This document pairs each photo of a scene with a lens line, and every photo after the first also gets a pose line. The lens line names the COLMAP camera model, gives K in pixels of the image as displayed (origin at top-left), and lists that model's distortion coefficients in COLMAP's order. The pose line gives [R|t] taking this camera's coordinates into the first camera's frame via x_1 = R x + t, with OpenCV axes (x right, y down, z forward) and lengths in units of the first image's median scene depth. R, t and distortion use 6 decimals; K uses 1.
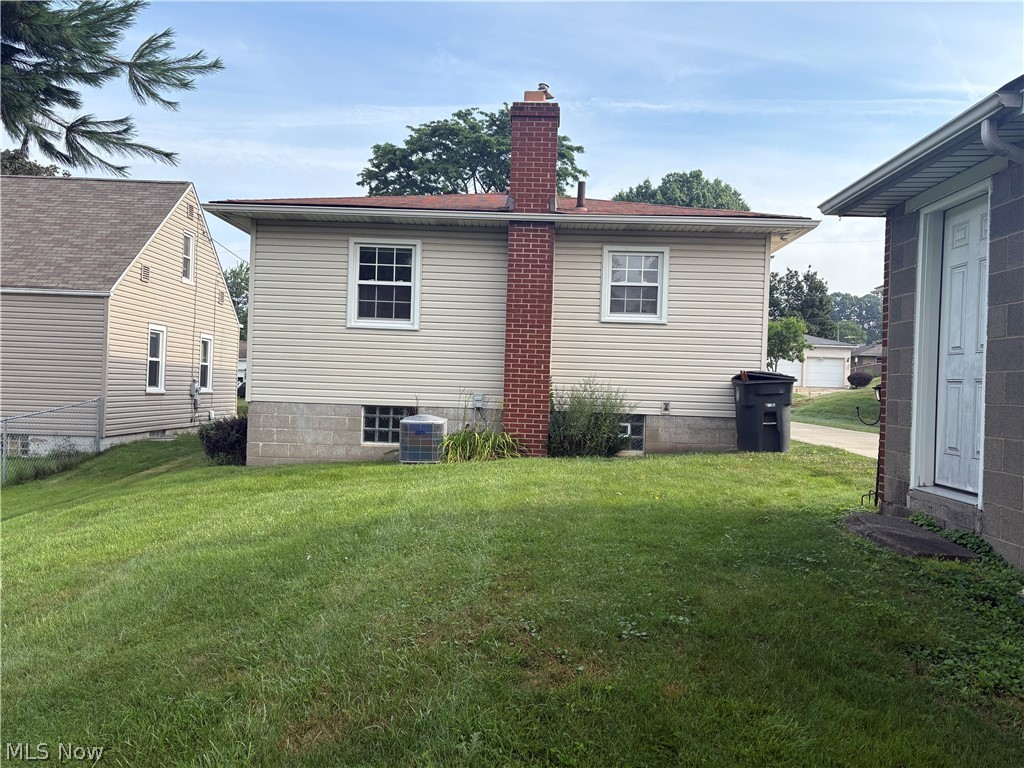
lens RADIAL K [[781.0, 0, 512.0], [0, 781.0, 384.0], [0, 0, 1]] dist [0.028317, -0.004694]
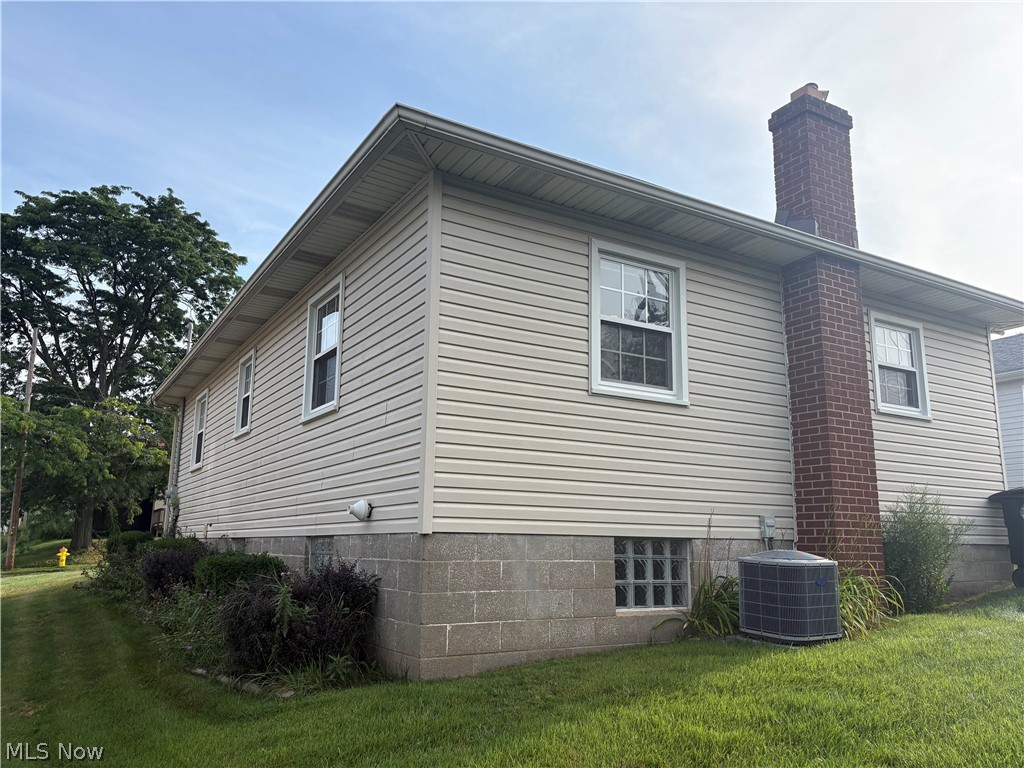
lens RADIAL K [[781.0, 0, 512.0], [0, 781.0, 384.0], [0, 0, 1]] dist [0.028317, -0.004694]
pose [[0.837626, 0.086677, 0.539323, -0.549965], [0.016092, 0.982986, -0.182973, 0.020936], [-0.546007, 0.161942, 0.821980, 0.578467]]
